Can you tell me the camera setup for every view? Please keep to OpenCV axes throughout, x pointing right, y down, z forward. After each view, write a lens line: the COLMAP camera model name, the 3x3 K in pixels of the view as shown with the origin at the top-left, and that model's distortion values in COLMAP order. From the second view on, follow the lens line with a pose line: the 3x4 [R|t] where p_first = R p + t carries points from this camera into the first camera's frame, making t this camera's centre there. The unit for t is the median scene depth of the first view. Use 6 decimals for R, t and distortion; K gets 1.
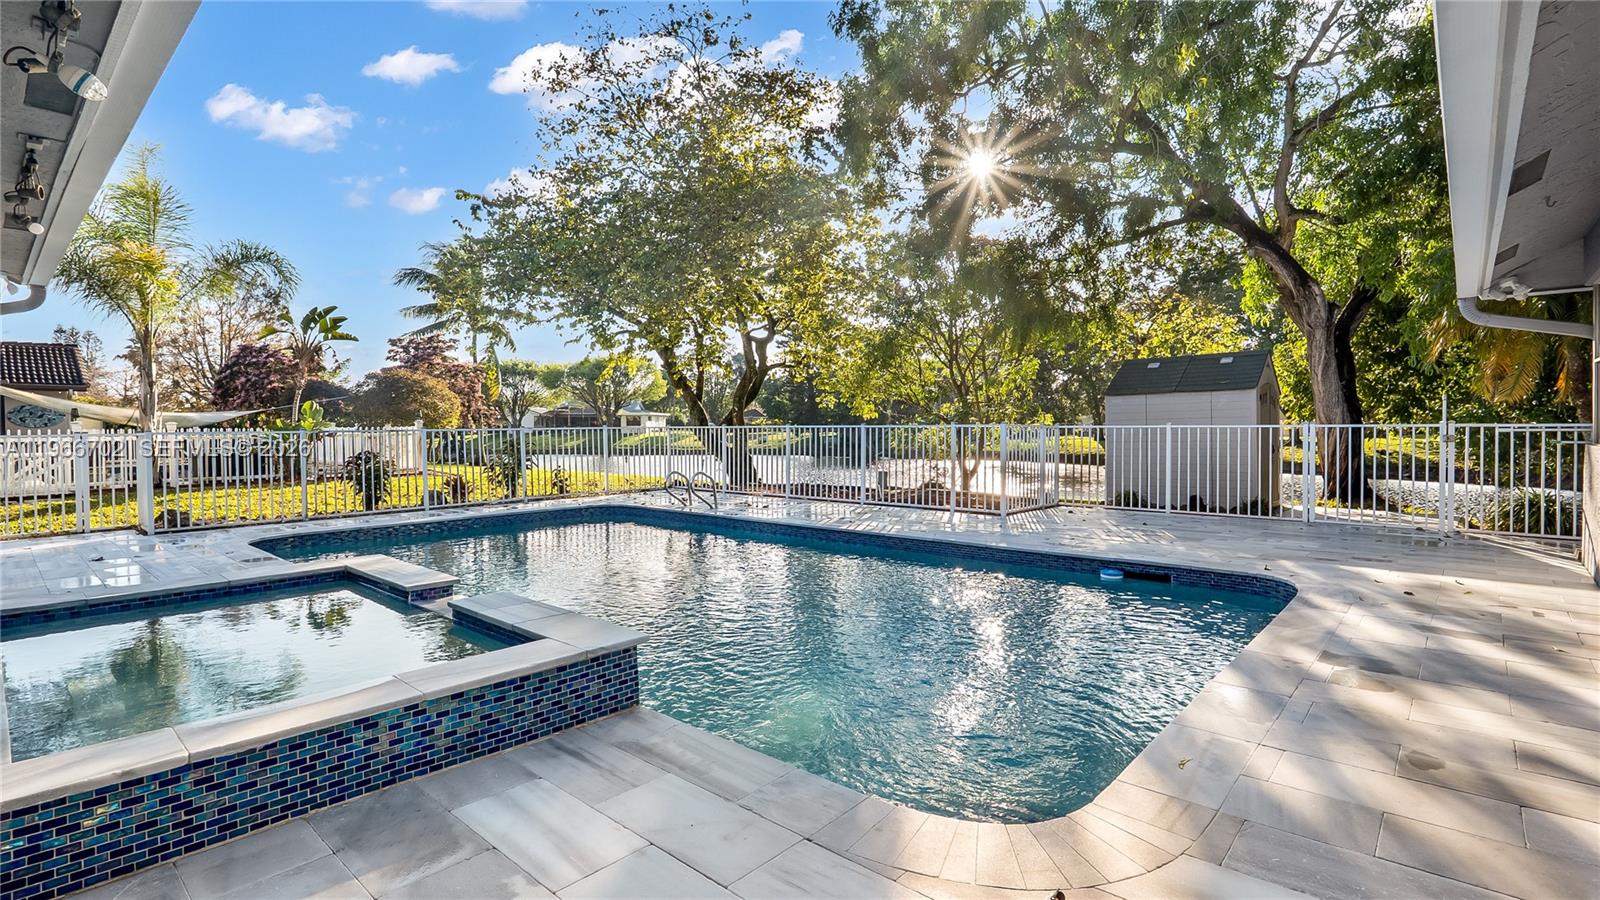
lens RADIAL K [[748.7, 0, 807.3], [0, 748.7, 449.9], [0, 0, 1]] dist [-0.003978, -0.000989]
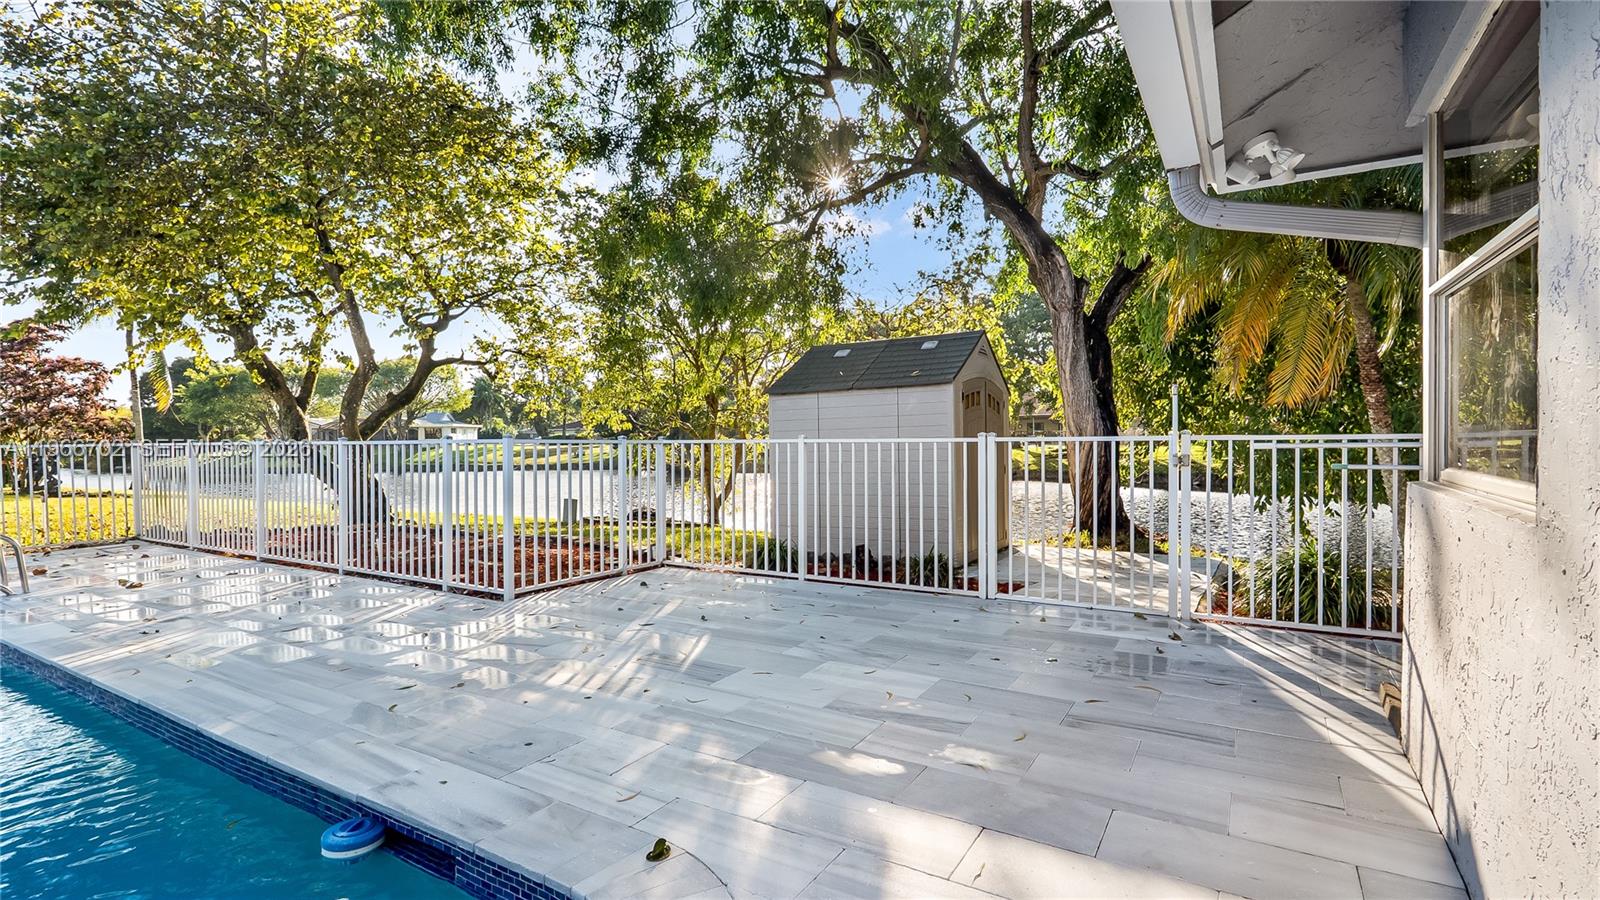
lens RADIAL K [[758.8, 0, 801.7], [0, 758.8, 470.5], [0, 0, 1]] dist [0.000032, -0.000095]
pose [[0.982659, -0.013532, 0.184928, 0.271705], [0.011316, 0.999851, 0.013033, -0.010966], [-0.185076, -0.010714, 0.982666, 0.279130]]
